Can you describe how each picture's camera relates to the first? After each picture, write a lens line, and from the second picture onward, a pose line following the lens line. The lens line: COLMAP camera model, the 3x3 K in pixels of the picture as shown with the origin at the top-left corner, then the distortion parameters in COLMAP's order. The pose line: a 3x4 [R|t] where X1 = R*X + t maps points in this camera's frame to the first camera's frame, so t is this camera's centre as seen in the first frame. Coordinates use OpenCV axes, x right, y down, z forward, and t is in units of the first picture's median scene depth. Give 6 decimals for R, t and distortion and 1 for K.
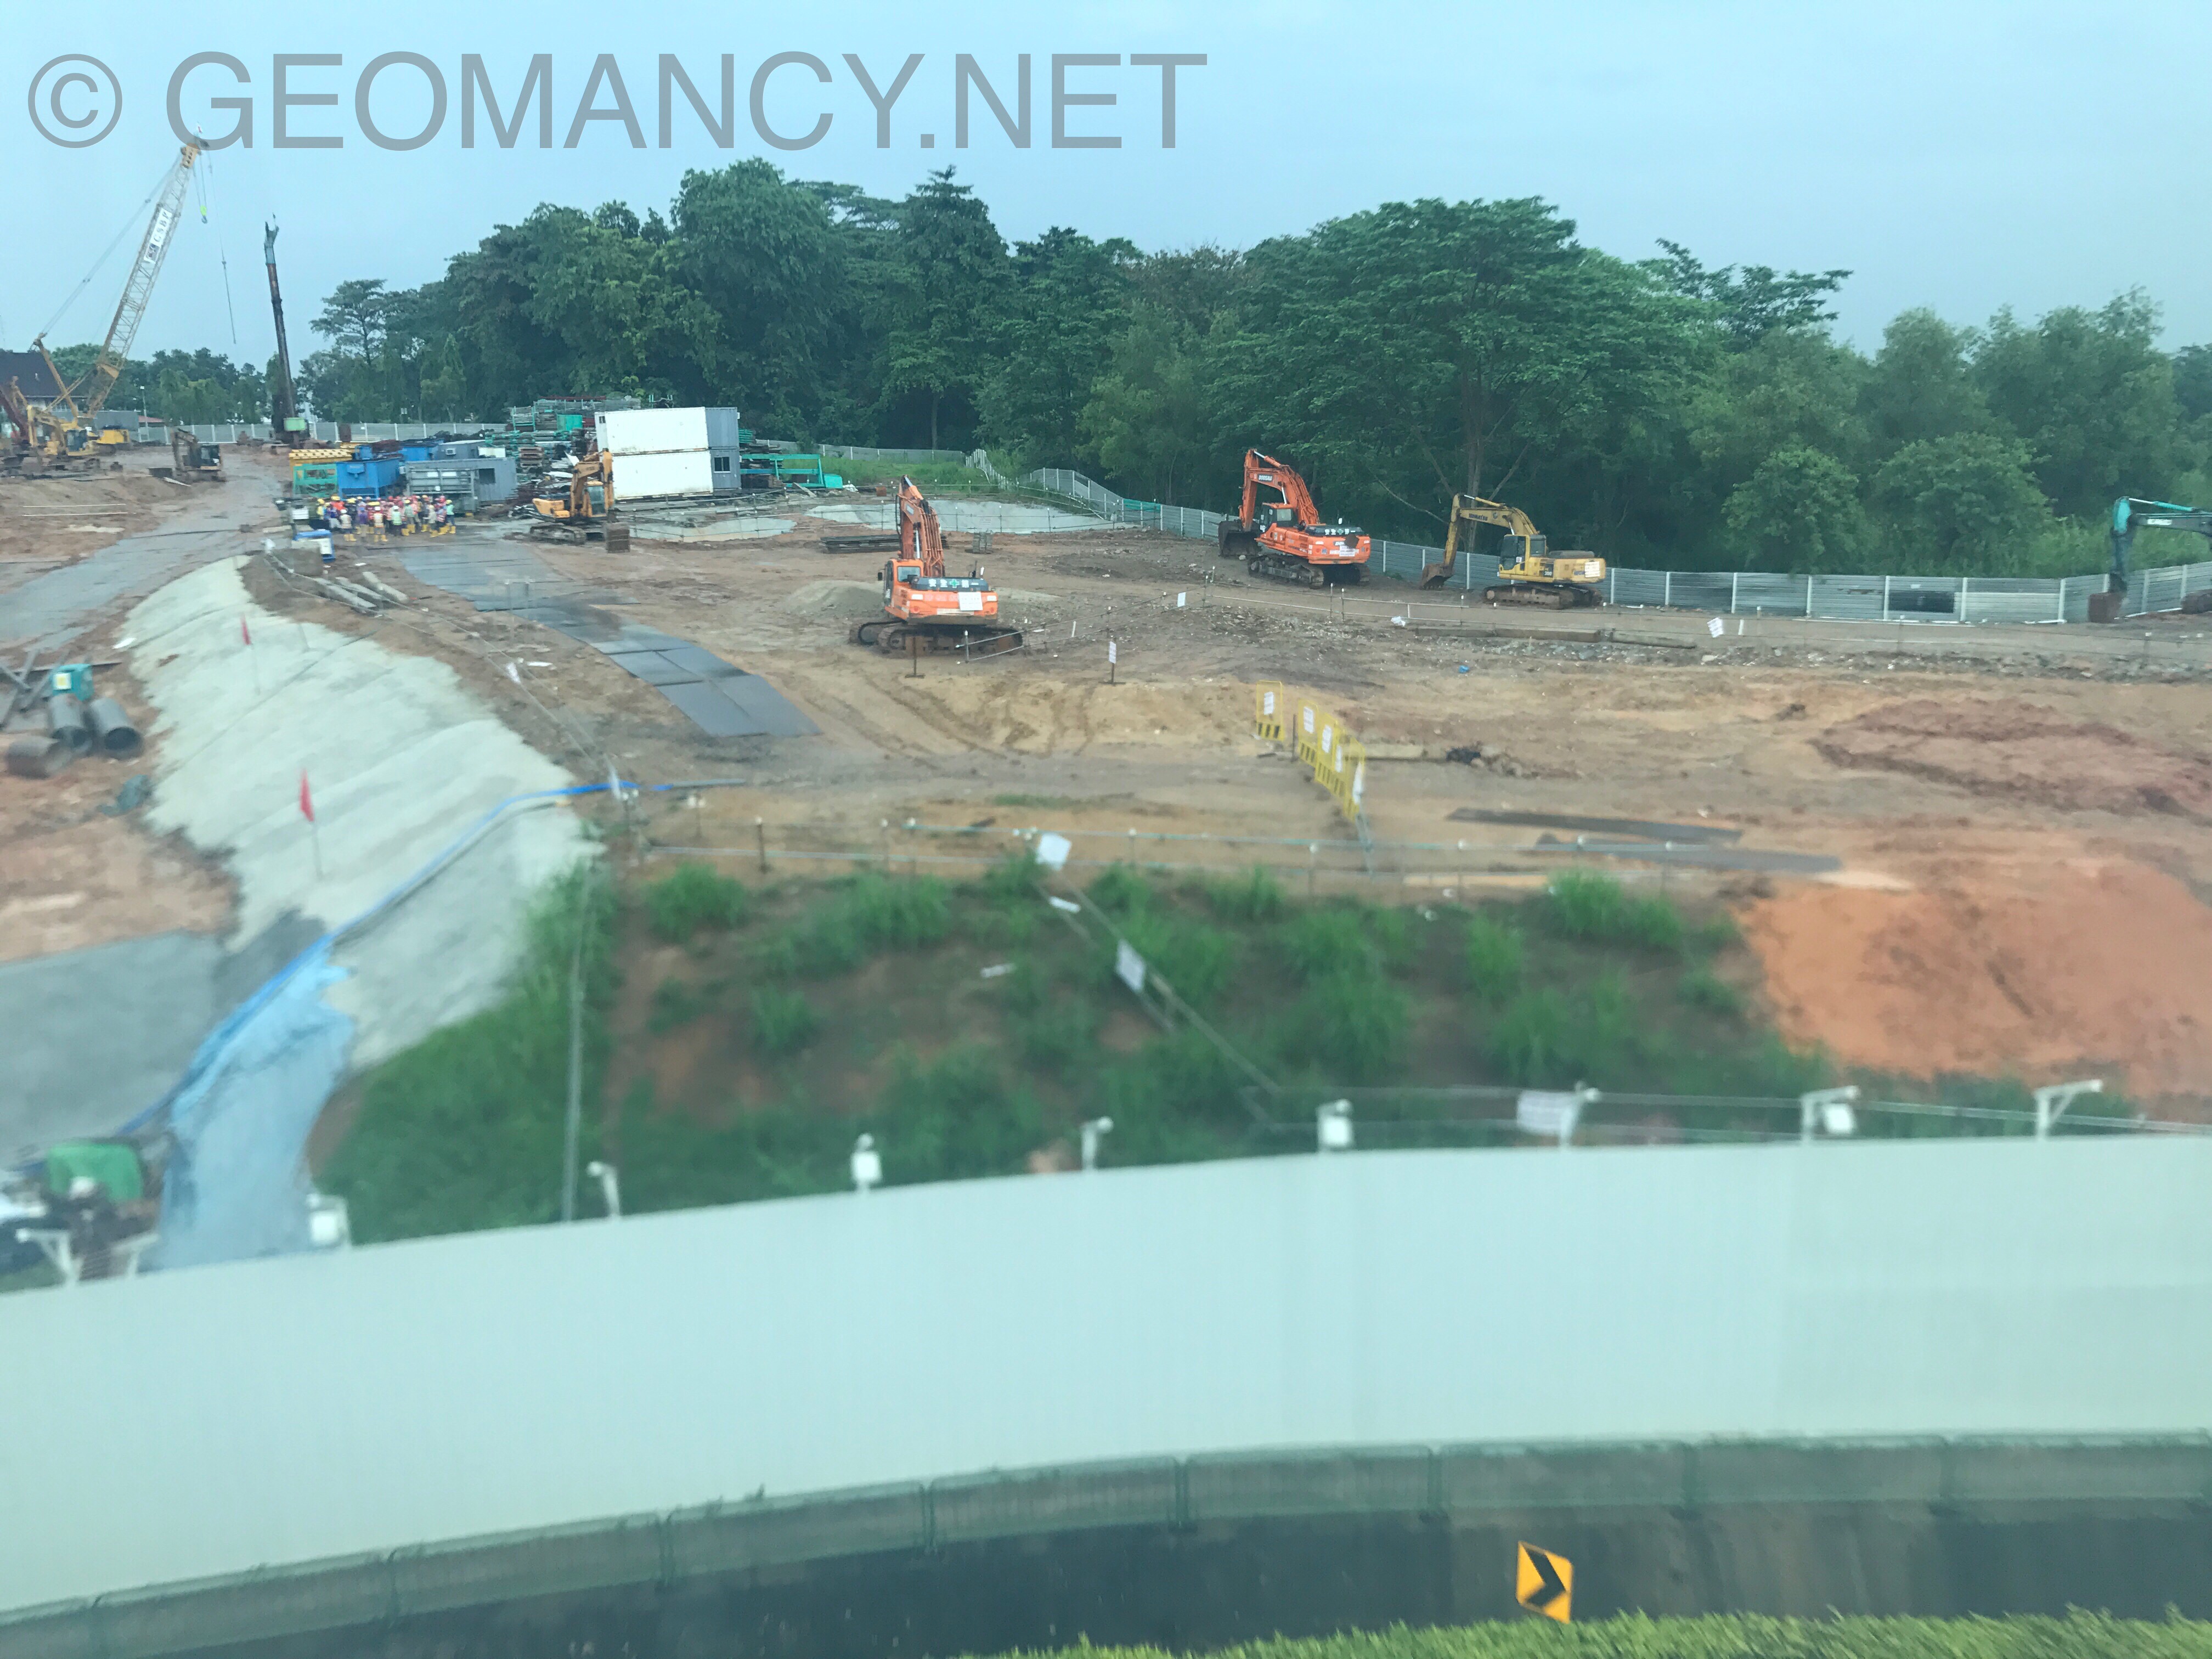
lens RADIAL K [[1809.3, 0, 1097.3], [0, 1809.3, 824.4], [0, 0, 1]] dist [0.023265, -0.011596]
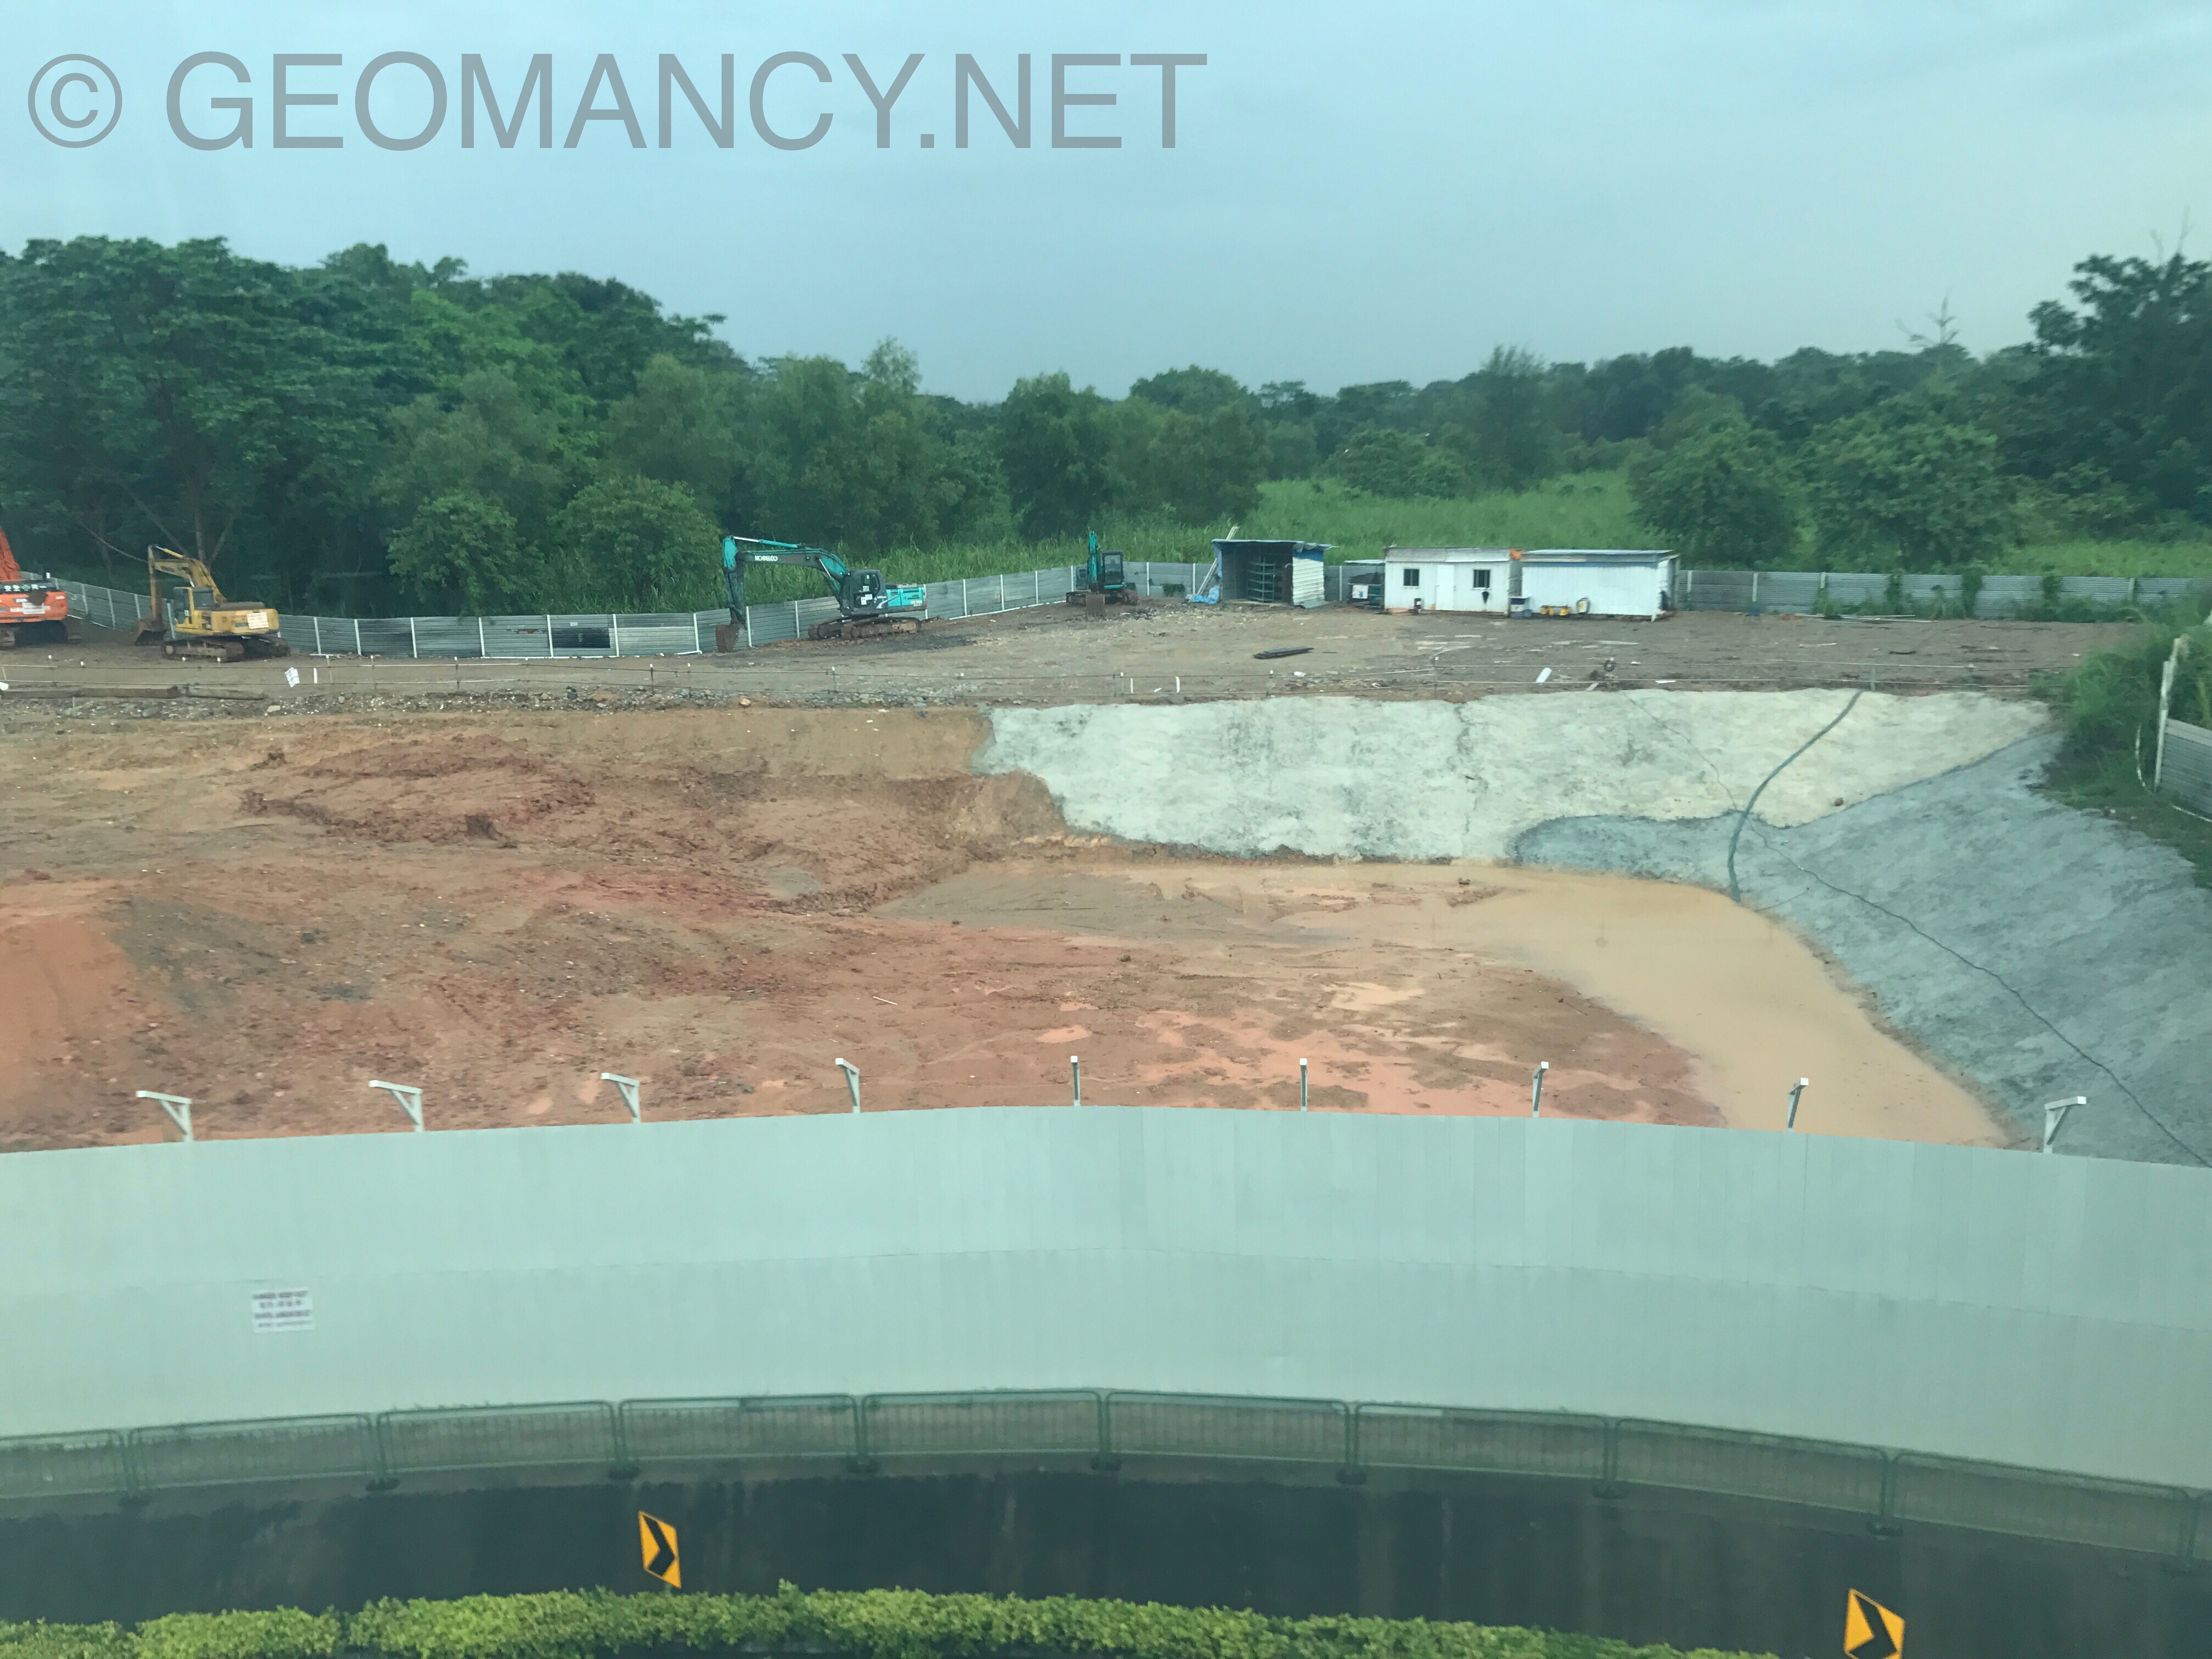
lens RADIAL K [[1766.8, 0, 1105.1], [0, 1766.8, 922.8], [0, 0, 1]] dist [0.049148, -0.057810]
pose [[0.936167, -0.104190, 0.335762, 0.359024], [0.090316, 0.994297, 0.056721, 0.010899], [-0.339756, -0.022775, 0.940238, -0.079774]]
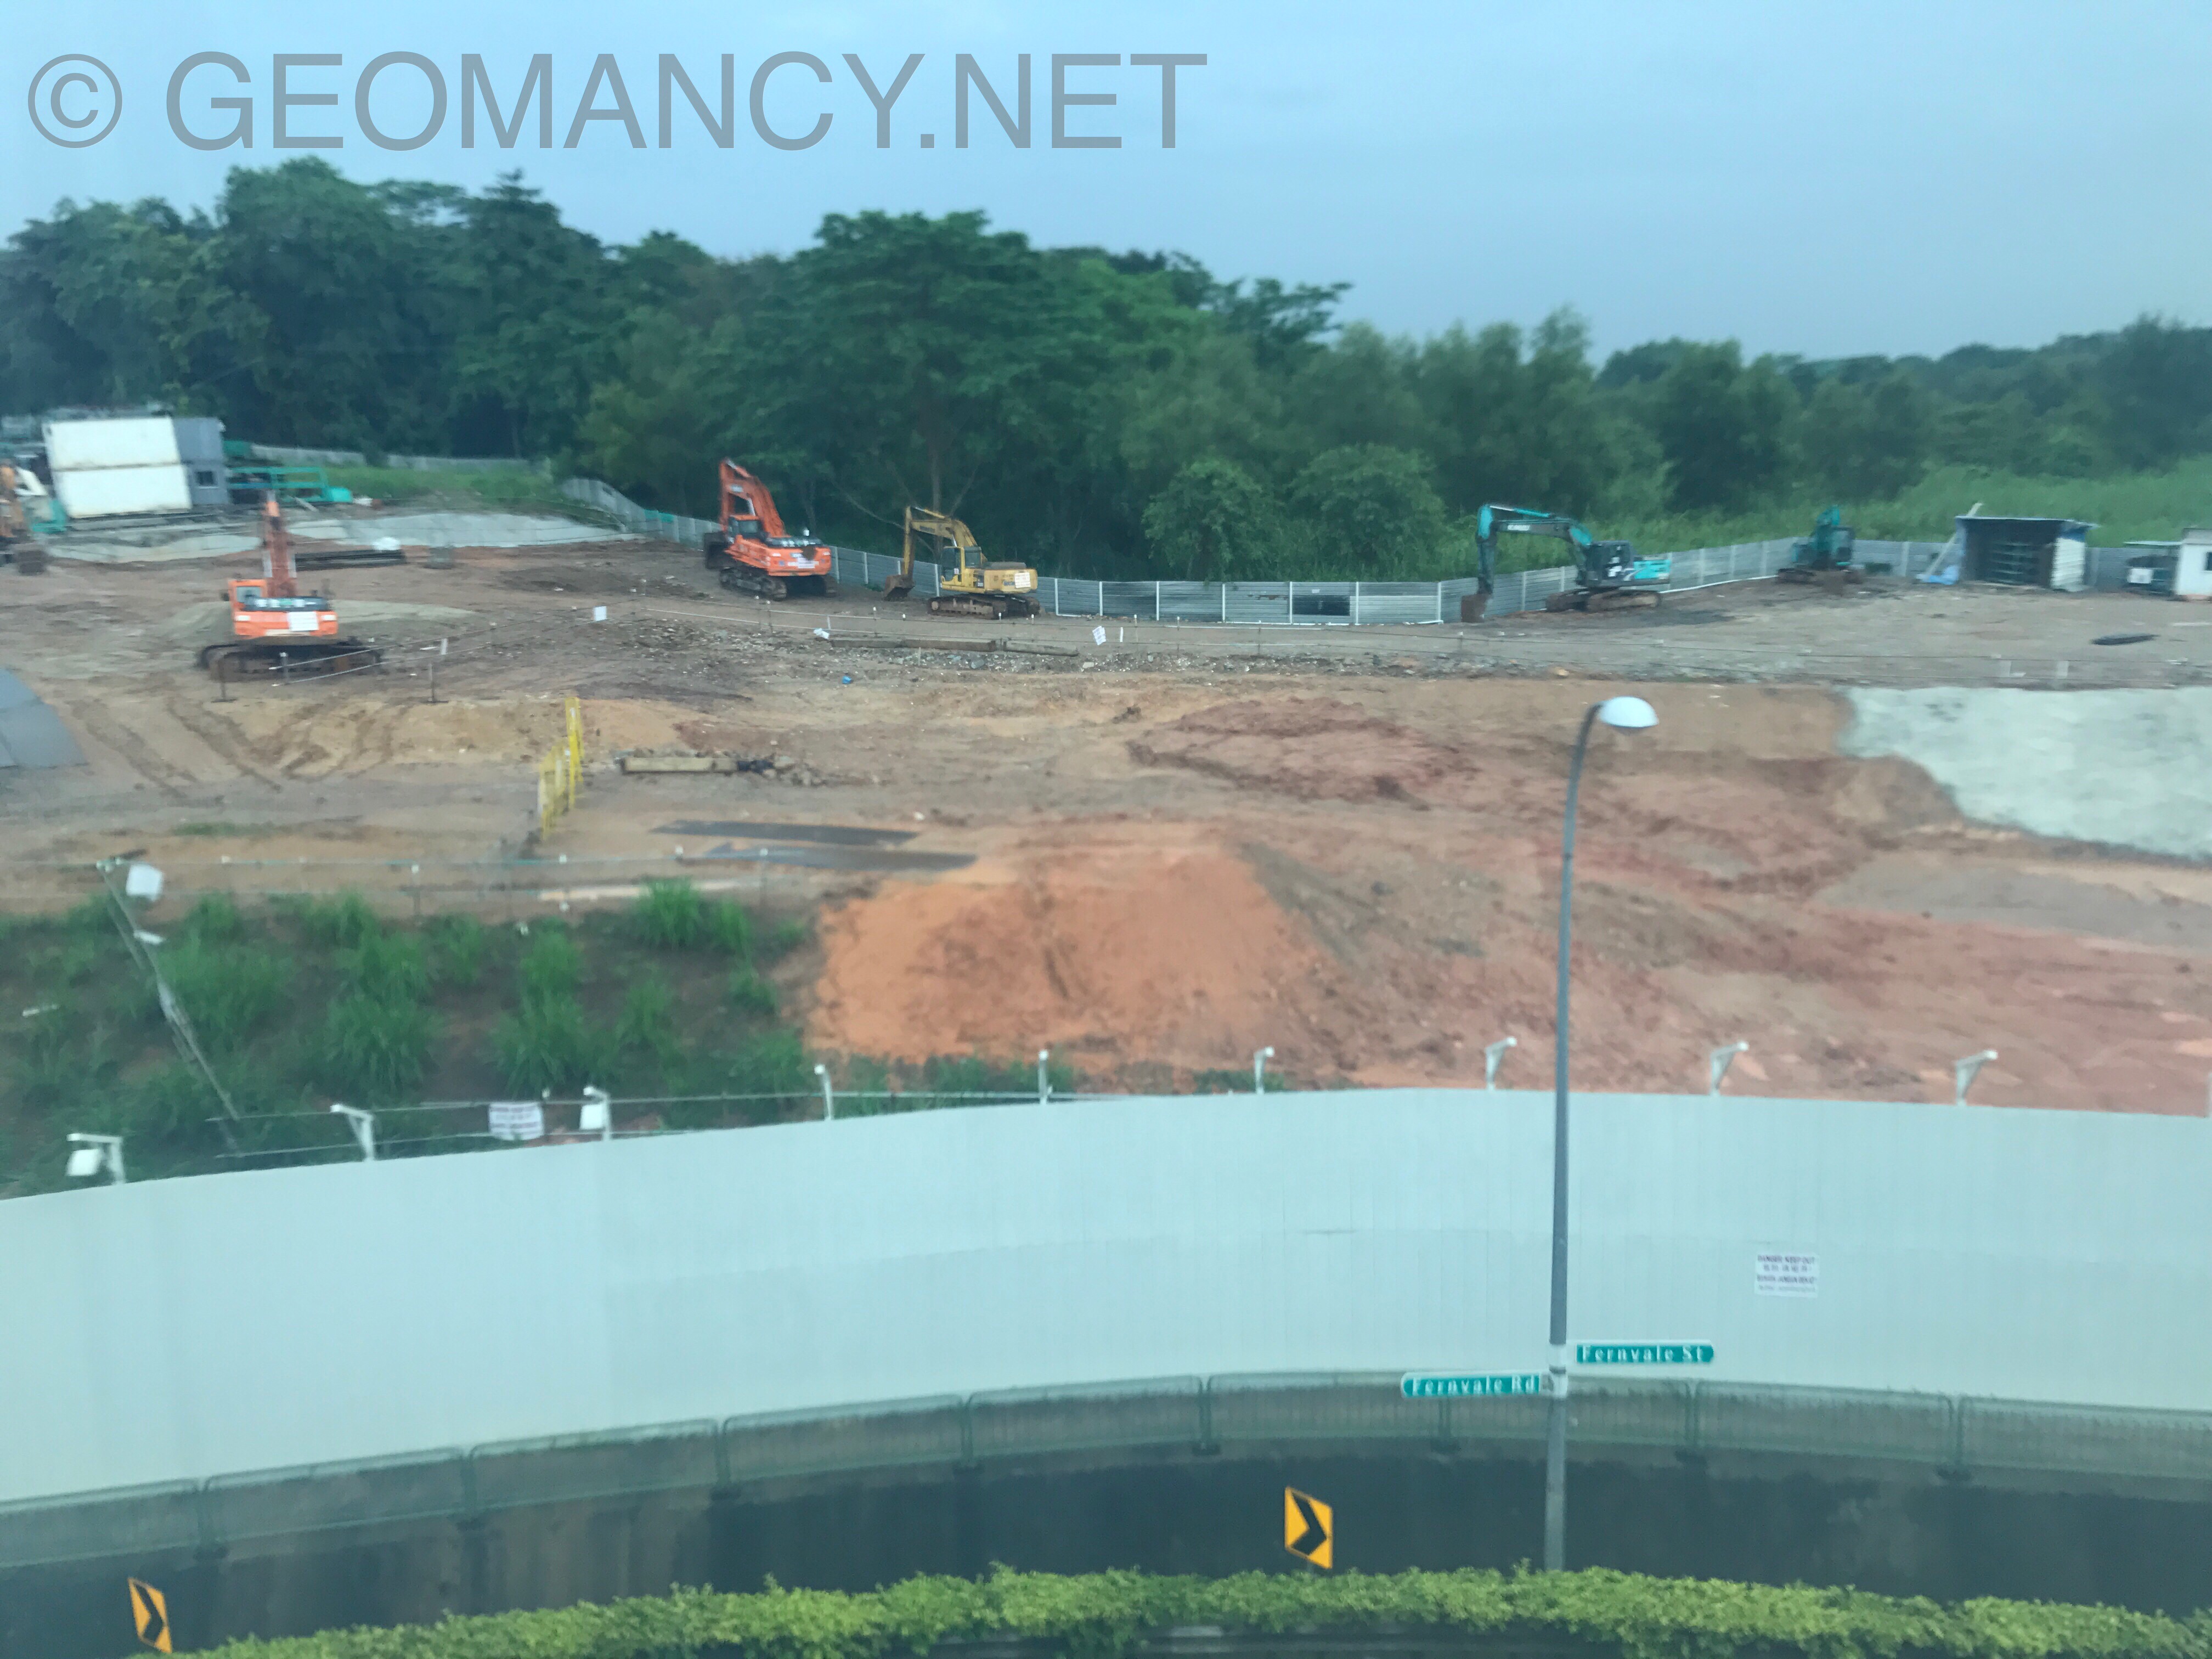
lens RADIAL K [[1791.3, 0, 1109.8], [0, 1791.3, 884.4], [0, 0, 1]] dist [0.098587, -0.168011]
pose [[0.987681, -0.042111, 0.150706, 0.159063], [0.037787, 0.998791, 0.031444, 0.002476], [-0.151848, -0.025362, 0.988078, -0.022923]]
